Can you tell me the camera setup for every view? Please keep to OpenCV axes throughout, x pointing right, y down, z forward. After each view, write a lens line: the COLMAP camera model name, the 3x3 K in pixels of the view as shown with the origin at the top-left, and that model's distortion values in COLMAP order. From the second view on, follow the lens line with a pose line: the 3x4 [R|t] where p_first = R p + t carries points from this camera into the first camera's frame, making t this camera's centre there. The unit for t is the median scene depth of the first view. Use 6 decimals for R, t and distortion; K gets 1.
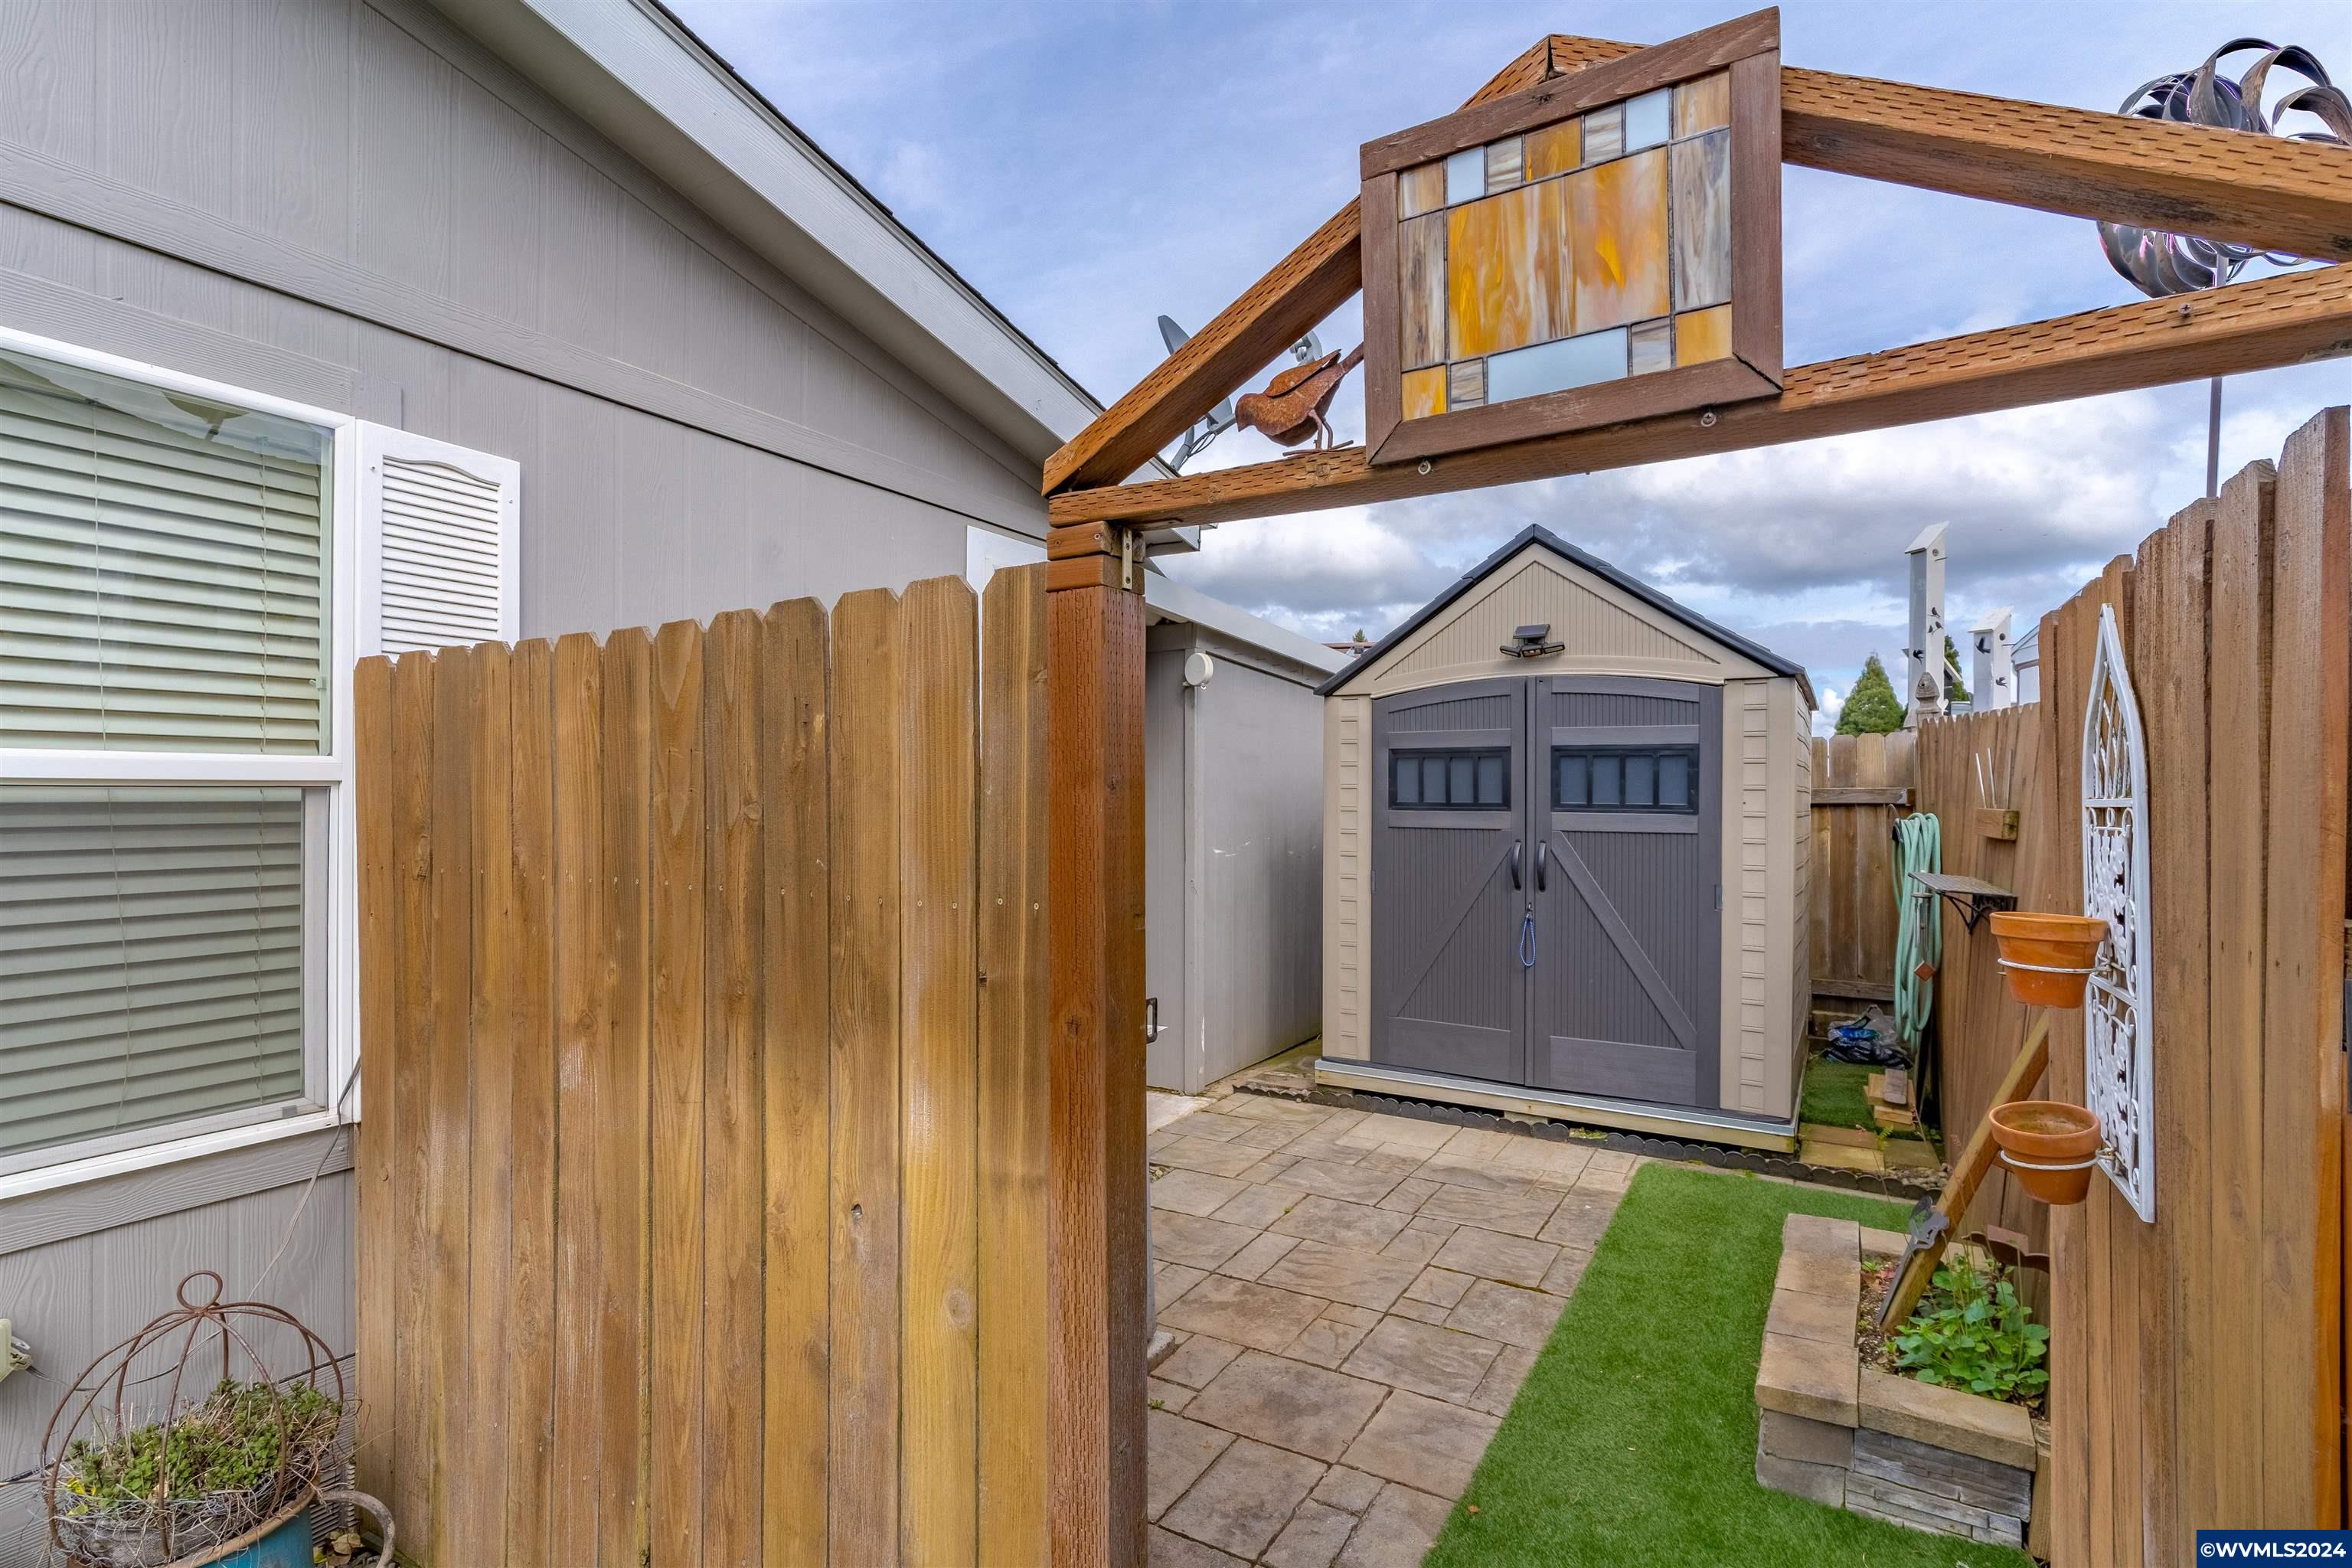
lens RADIAL K [[1170.6, 0, 1176.0], [0, 1170.6, 784.0], [0, 0, 1]] dist [0.001250, 0.028502]
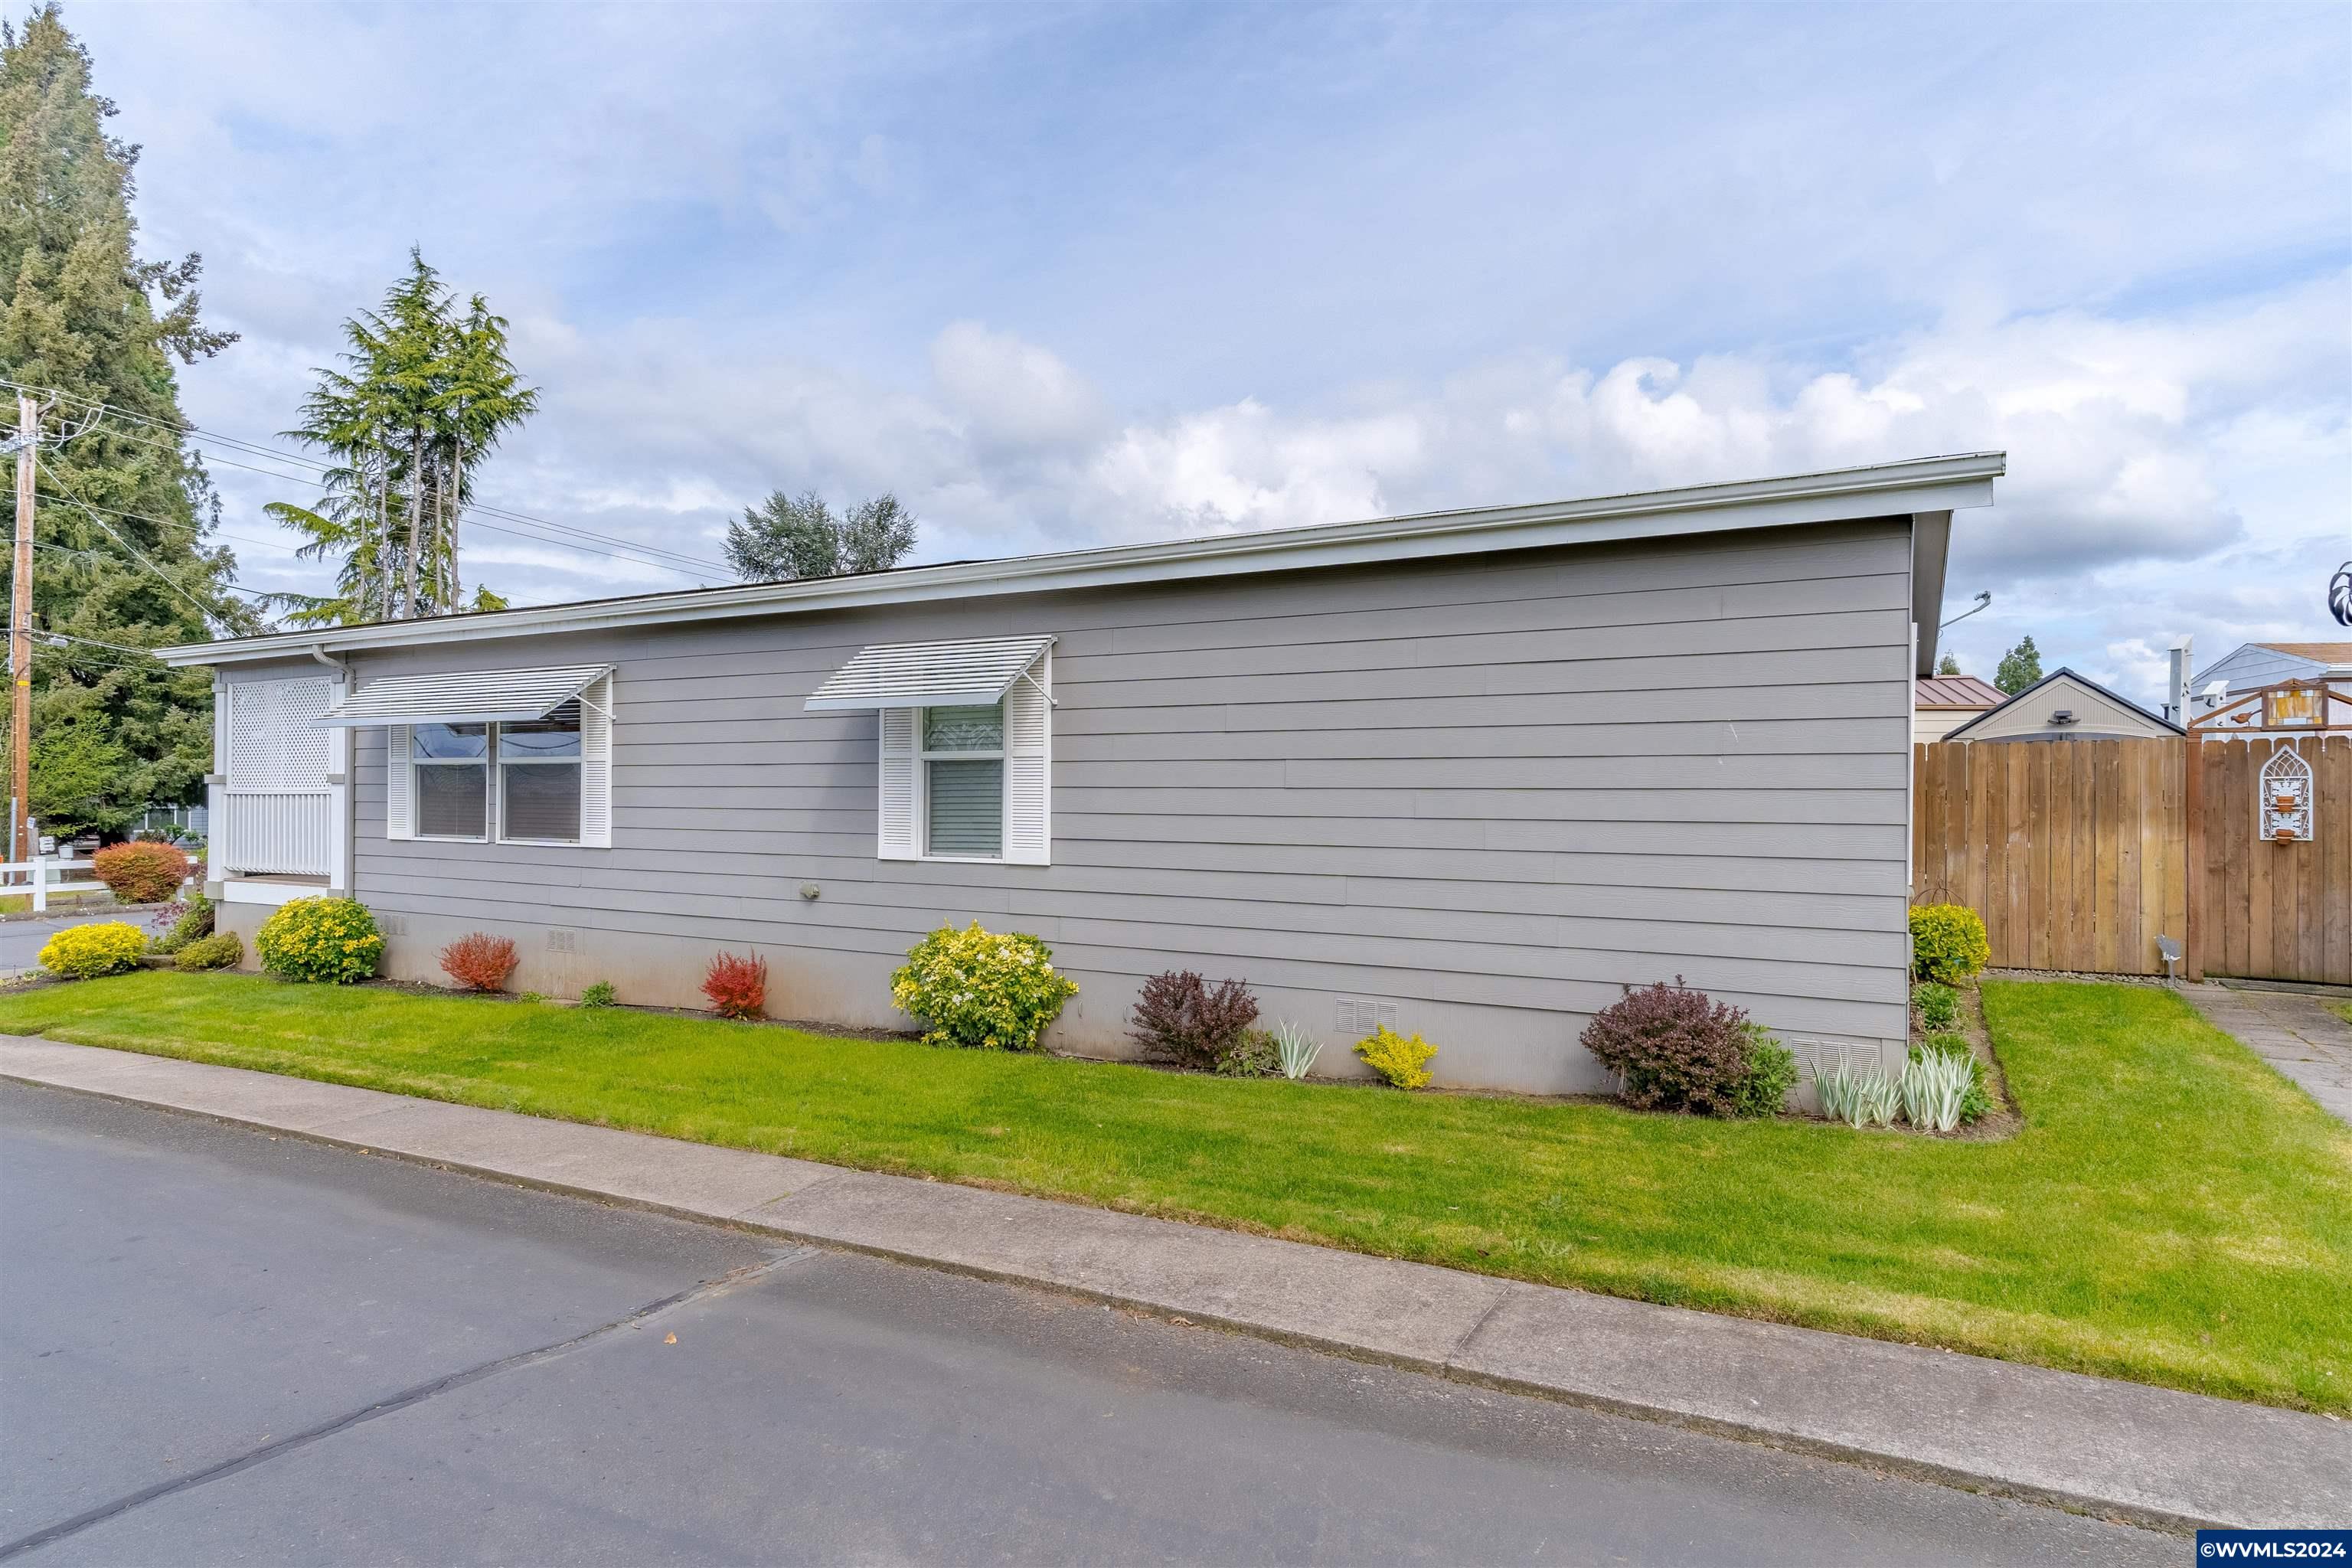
lens RADIAL K [[1289.9, 0, 1176.0], [0, 1289.9, 784.0], [0, 0, 1]] dist [-0.001836, 0.000119]
pose [[0.999934, 0.005034, 0.010310, -4.395383], [-0.005034, 0.999987, -0.000062, 0.061020], [-0.010310, 0.000010, 0.999947, -4.570587]]
